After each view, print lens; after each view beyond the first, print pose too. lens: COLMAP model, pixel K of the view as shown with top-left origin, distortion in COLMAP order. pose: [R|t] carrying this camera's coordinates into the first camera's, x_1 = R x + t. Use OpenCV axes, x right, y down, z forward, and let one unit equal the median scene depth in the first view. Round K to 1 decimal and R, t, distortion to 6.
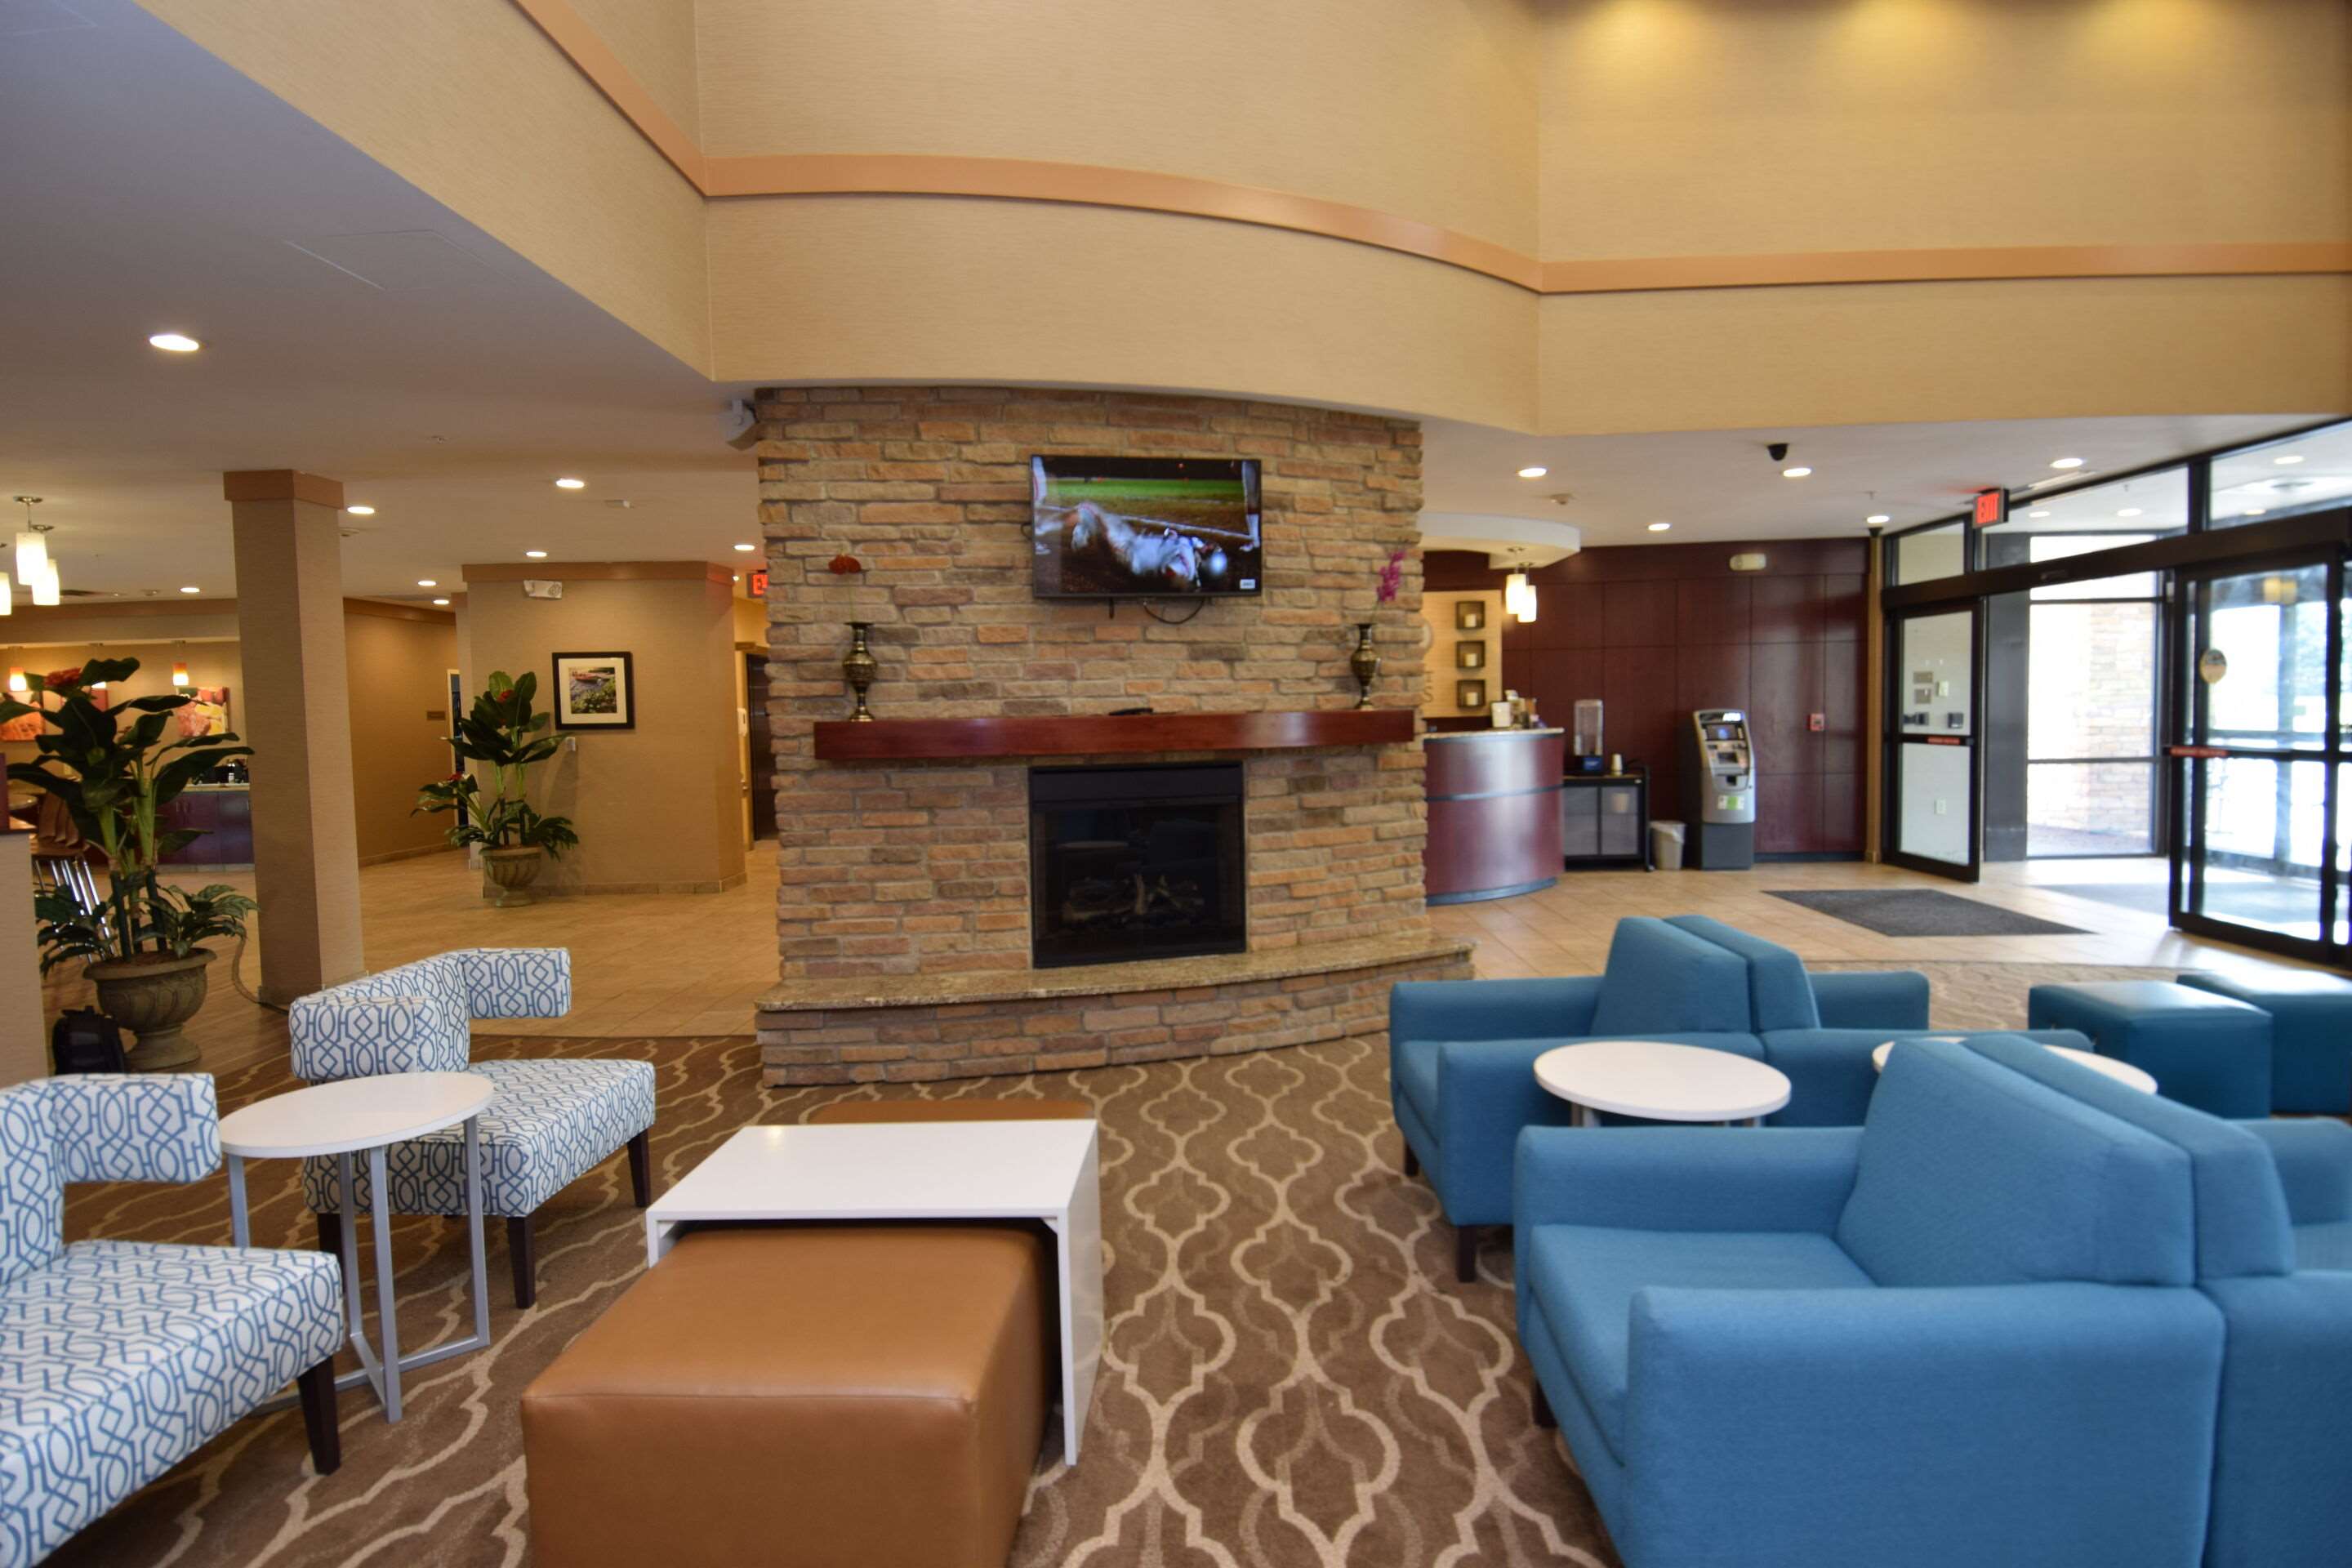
lens RADIAL K [[1165.7, 0, 1179.5], [0, 1165.7, 776.9], [0, 0, 1]] dist [-0.001276, -0.000557]
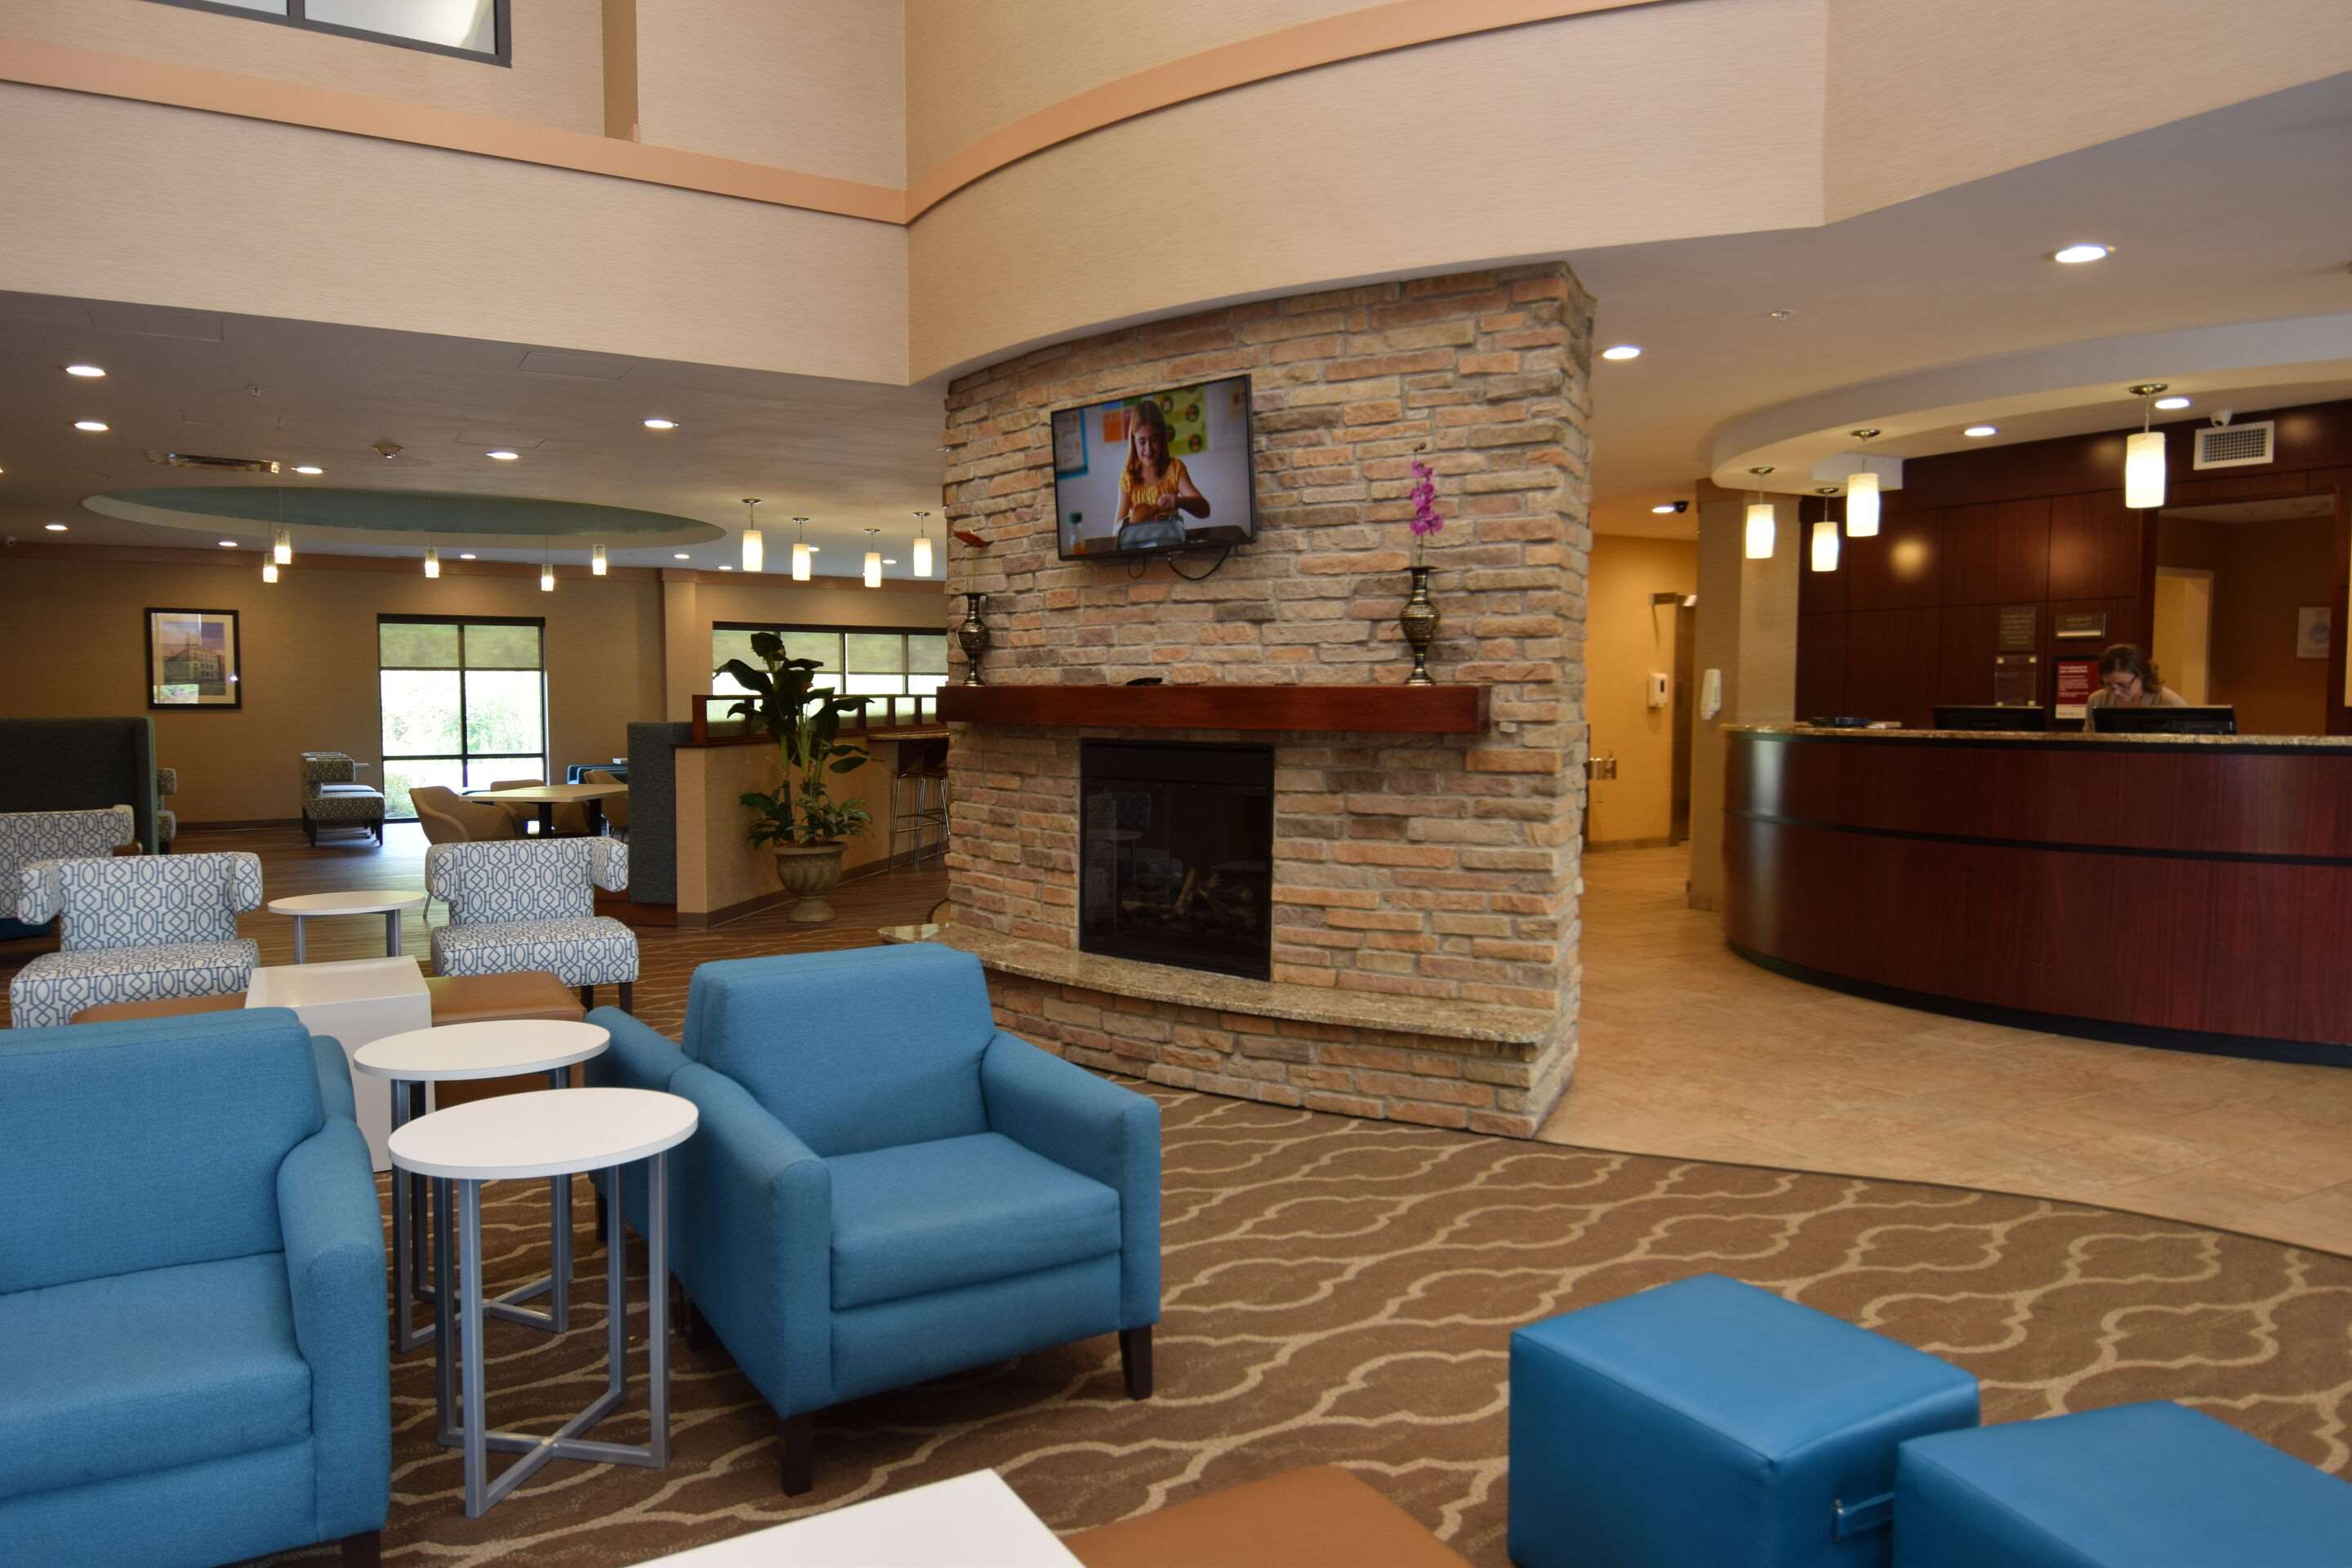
lens RADIAL K [[1487.5, 0, 1176.0], [0, 1487.5, 784.0], [0, 0, 1]] dist [-0.042745, -0.001516]
pose [[0.561283, 0.075288, -0.824193, 0.863510], [-0.055427, 0.997037, 0.053330, -0.038065], [0.825766, 0.015750, 0.563793, 0.361162]]
